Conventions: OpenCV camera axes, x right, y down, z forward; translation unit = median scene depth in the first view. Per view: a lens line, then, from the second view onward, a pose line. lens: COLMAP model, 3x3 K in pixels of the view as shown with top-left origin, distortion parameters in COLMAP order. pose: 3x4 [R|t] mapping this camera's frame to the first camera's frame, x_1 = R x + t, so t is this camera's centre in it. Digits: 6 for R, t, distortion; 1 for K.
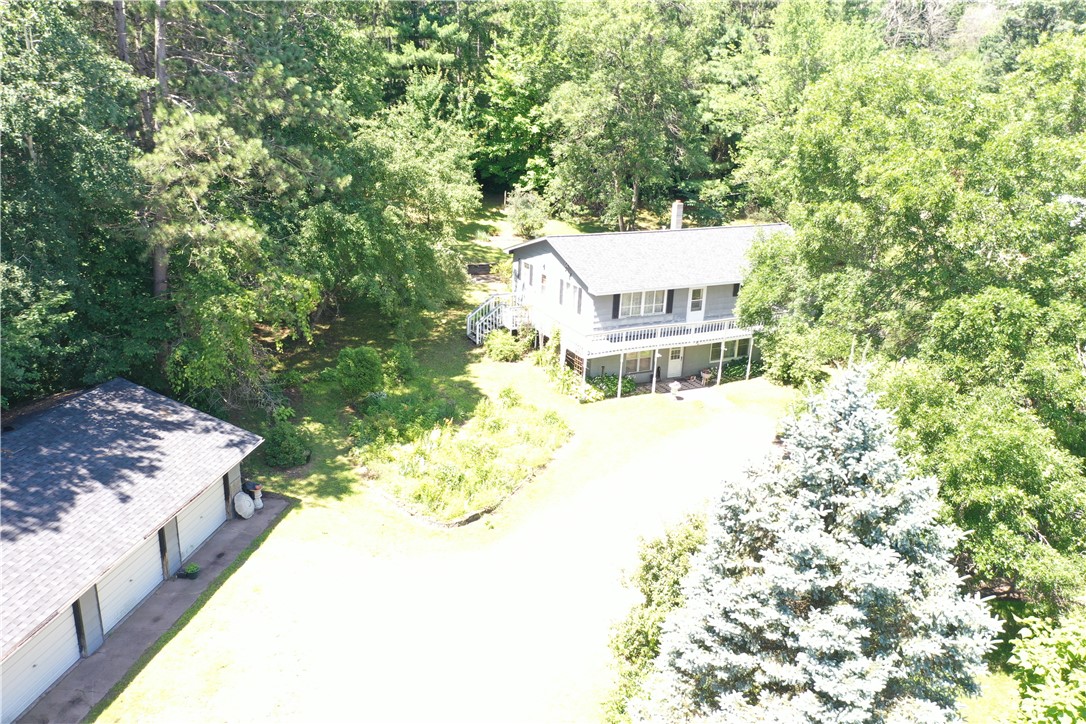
lens RADIAL K [[901.9, 0, 543.0], [0, 901.9, 362.0], [0, 0, 1]] dist [-0.031563, 0.002402]
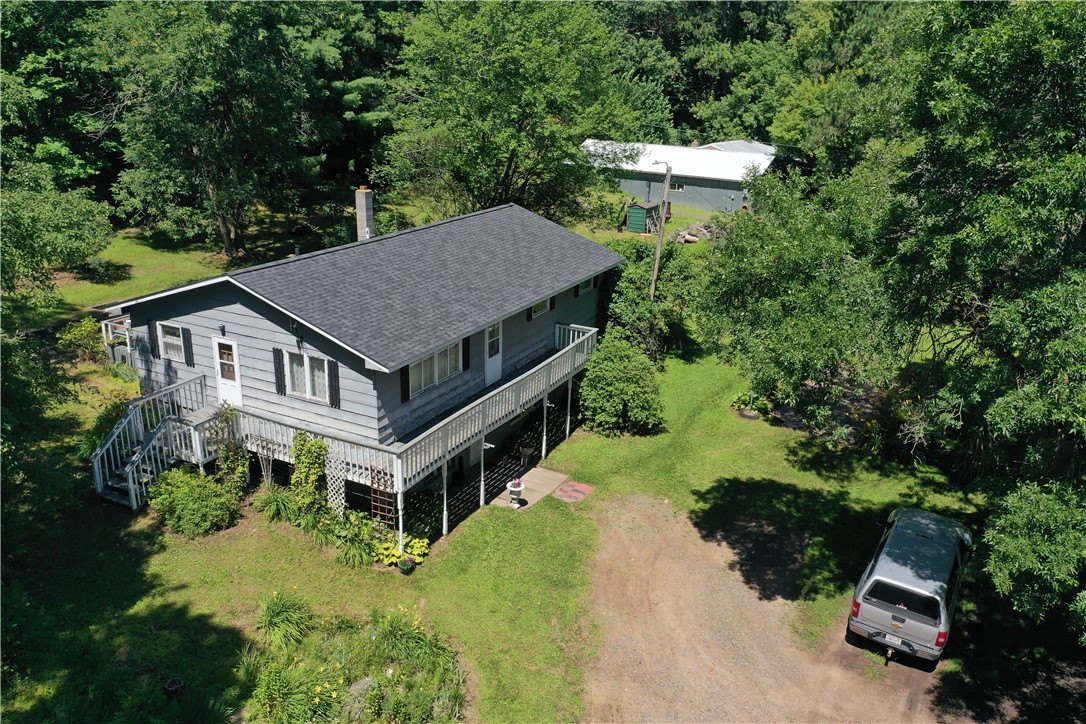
lens RADIAL K [[865.0, 0, 543.0], [0, 865.0, 362.0], [0, 0, 1]] dist [0.001042, 0.007207]
pose [[0.805813, -0.208635, 0.554199, -0.143426], [0.189429, 0.977521, 0.092567, -0.103960], [-0.561054, 0.030389, 0.827221, 0.483759]]
